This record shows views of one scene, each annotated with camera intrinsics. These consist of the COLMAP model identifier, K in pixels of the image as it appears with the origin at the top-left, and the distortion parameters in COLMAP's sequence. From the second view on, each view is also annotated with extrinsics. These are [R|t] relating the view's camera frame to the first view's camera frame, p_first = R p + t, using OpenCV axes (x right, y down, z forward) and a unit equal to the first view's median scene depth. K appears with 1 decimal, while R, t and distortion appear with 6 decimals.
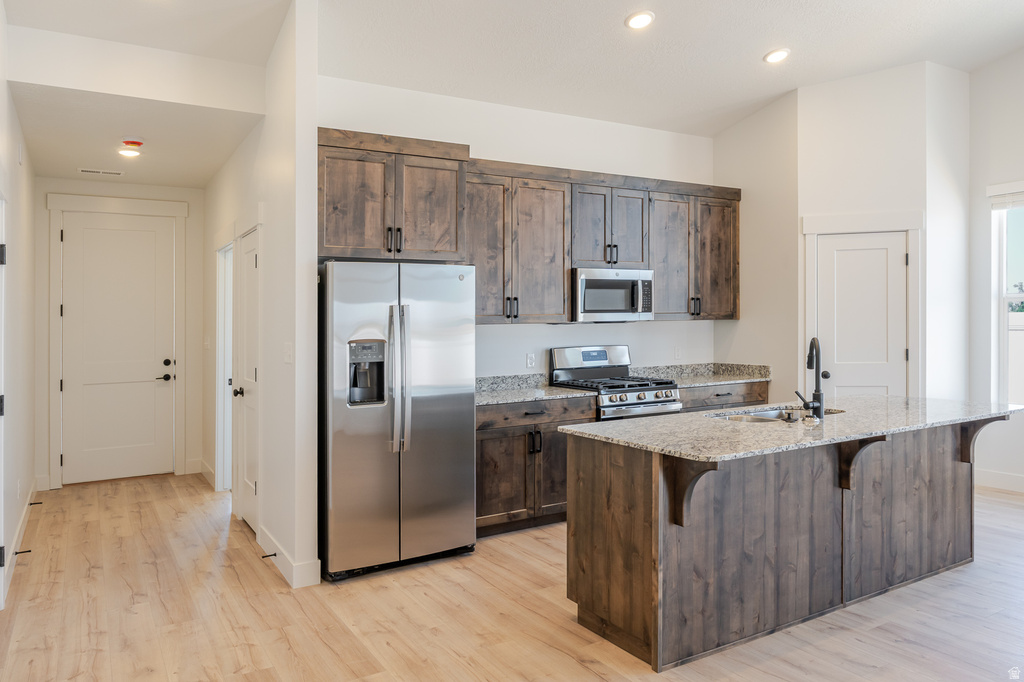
lens RADIAL K [[710.1, 0, 511.0], [0, 710.1, 334.7], [0, 0, 1]] dist [-0.011012, -0.001796]
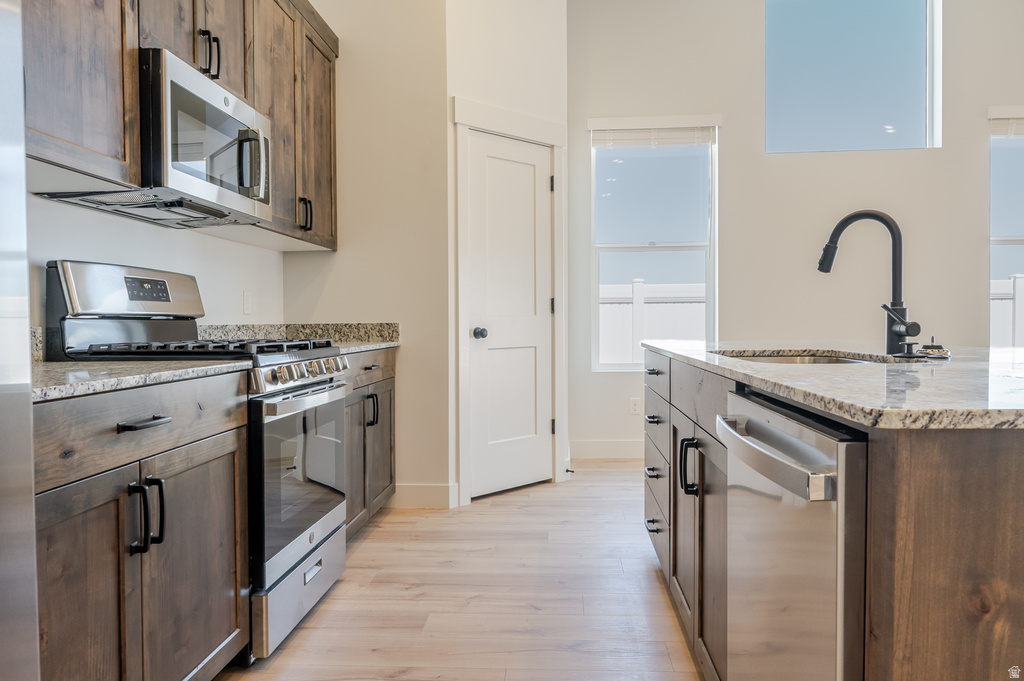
lens RADIAL K [[710.1, 0, 518.8], [0, 710.1, 350.7], [0, 0, 1]] dist [-0.011012, -0.001796]
pose [[0.570558, -0.023666, 0.820916, -0.109952], [0.015966, 0.999715, 0.017723, 0.063918], [-0.821102, 0.002995, 0.570774, 0.583724]]
